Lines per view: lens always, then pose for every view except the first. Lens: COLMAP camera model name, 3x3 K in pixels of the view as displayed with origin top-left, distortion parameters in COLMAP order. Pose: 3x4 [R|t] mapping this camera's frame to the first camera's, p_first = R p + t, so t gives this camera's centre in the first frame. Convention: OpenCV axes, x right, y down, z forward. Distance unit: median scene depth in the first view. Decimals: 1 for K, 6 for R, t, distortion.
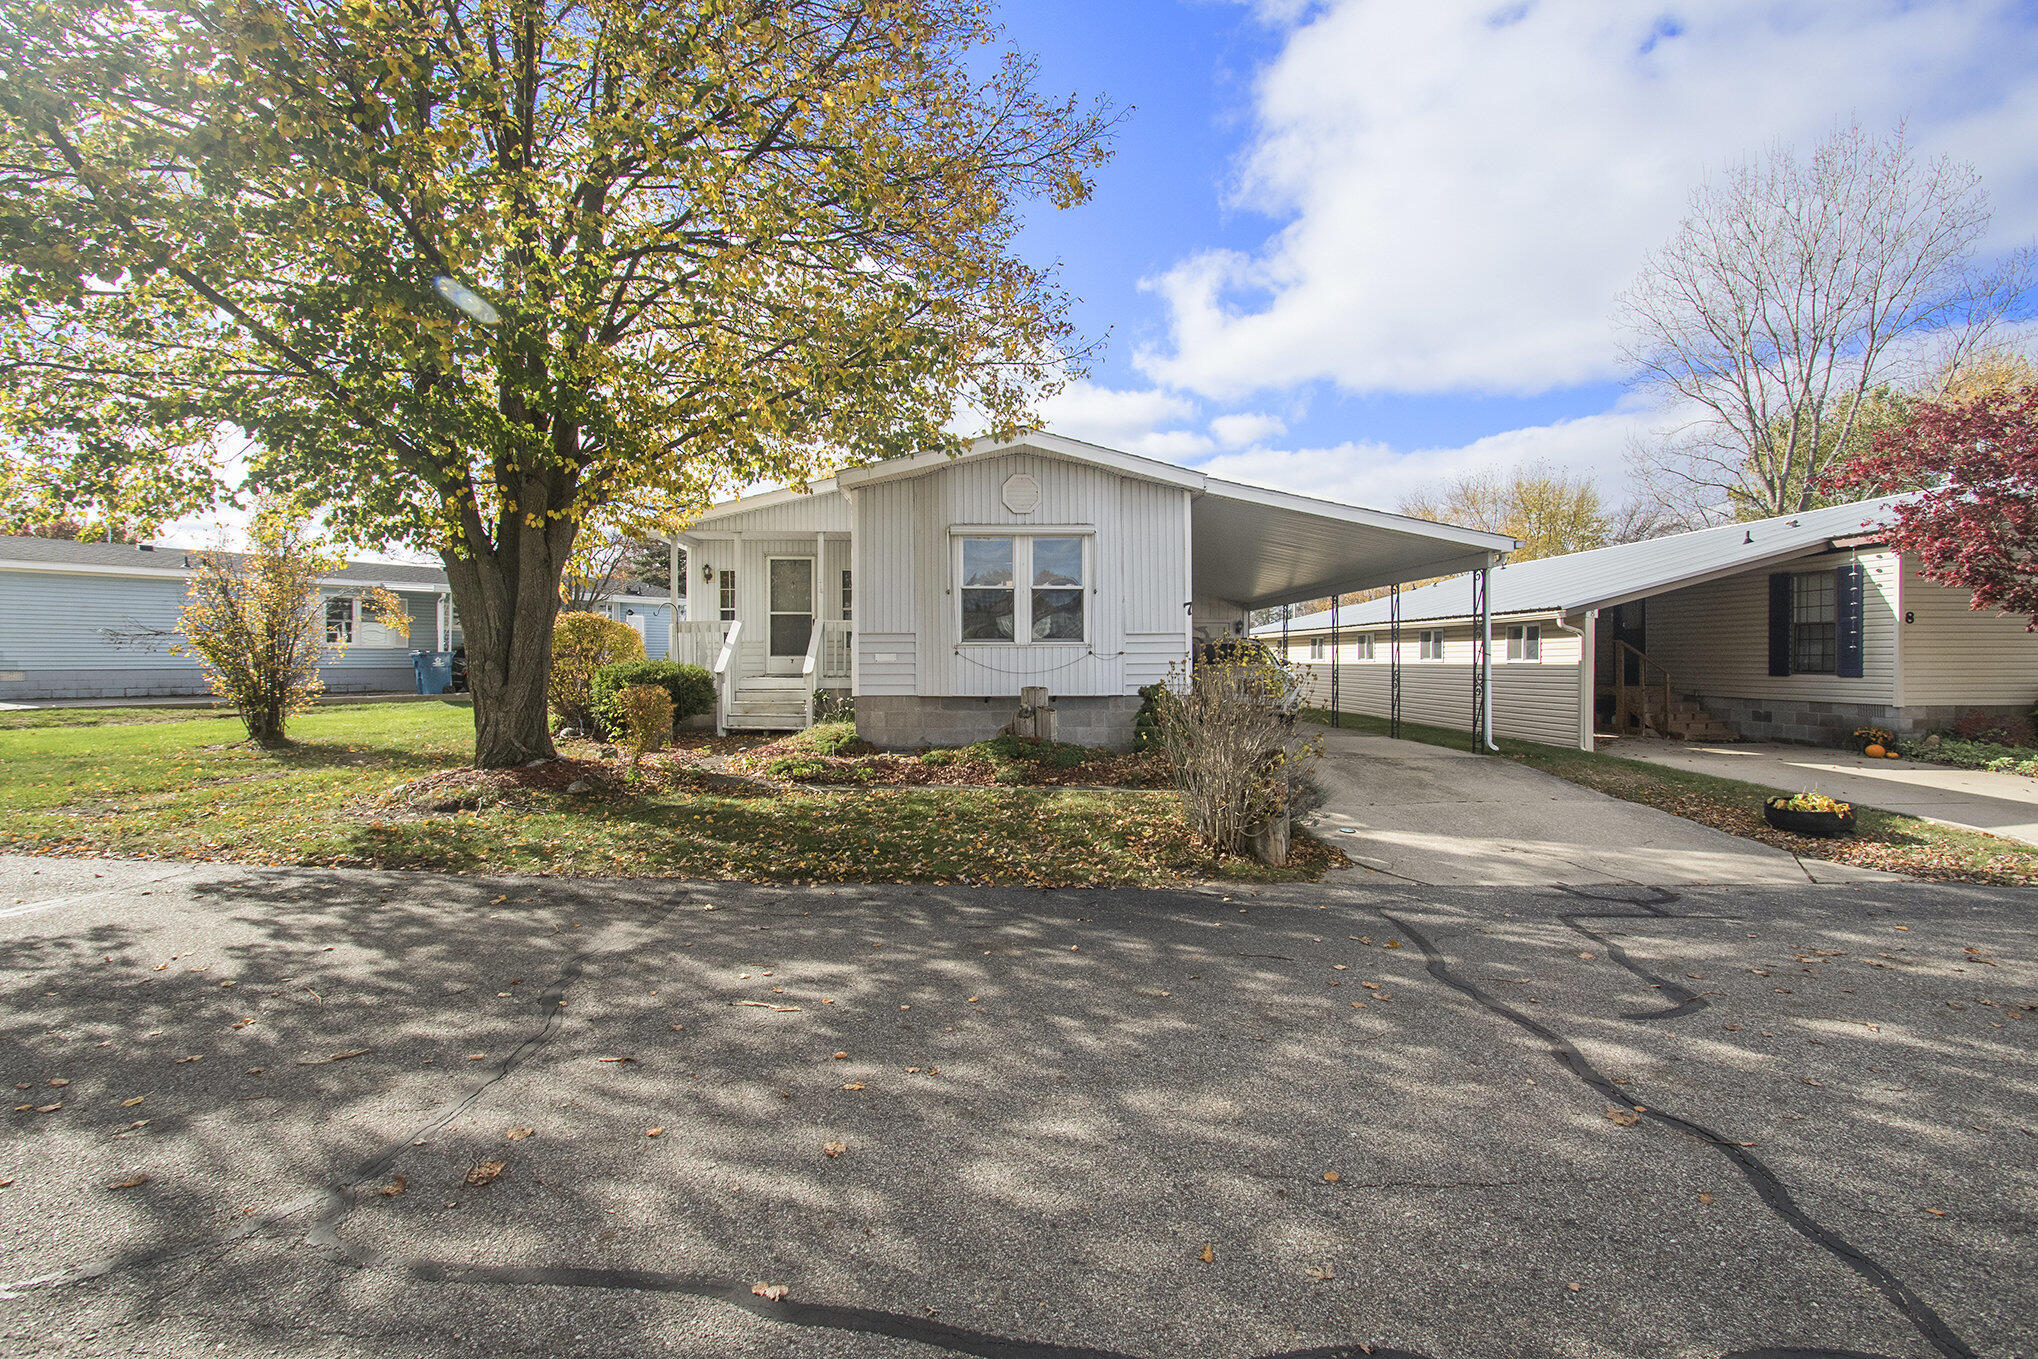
lens RADIAL K [[964.9, 0, 1019.0], [0, 964.9, 678.5], [0, 0, 1]] dist [-0.009409, 0.000927]
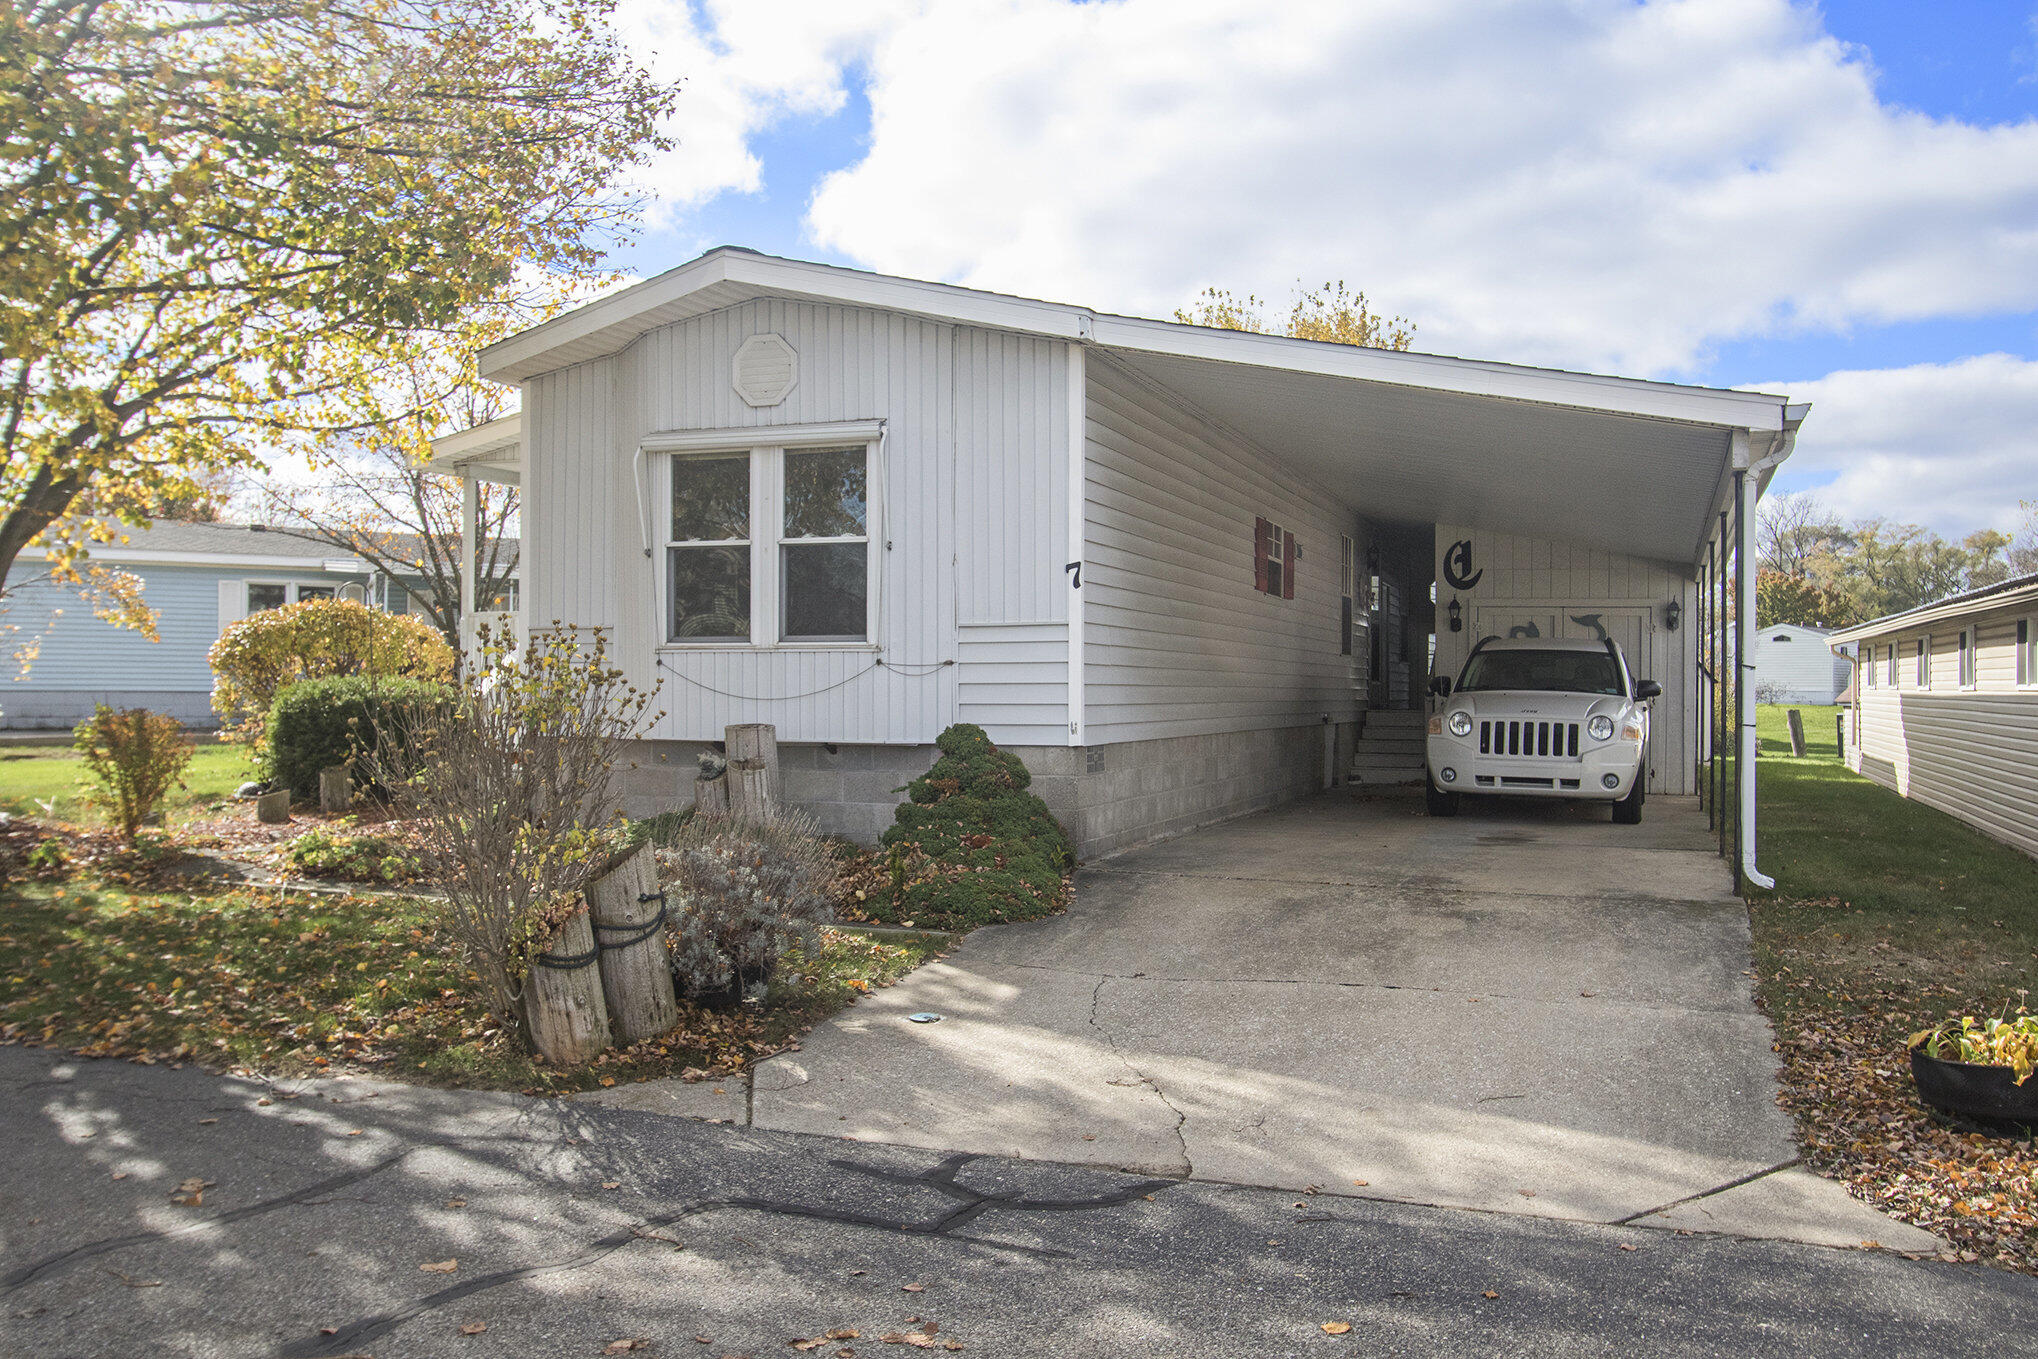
lens RADIAL K [[1842.4, 0, 1015.7], [0, 1842.4, 682.7], [0, 0, 1]] dist [-0.020789, -0.002995]
pose [[0.920712, -0.000083, -0.390243, 0.538956], [-0.005924, 0.999882, -0.014188, -0.001821], [0.390198, 0.015375, 0.920602, 0.099882]]
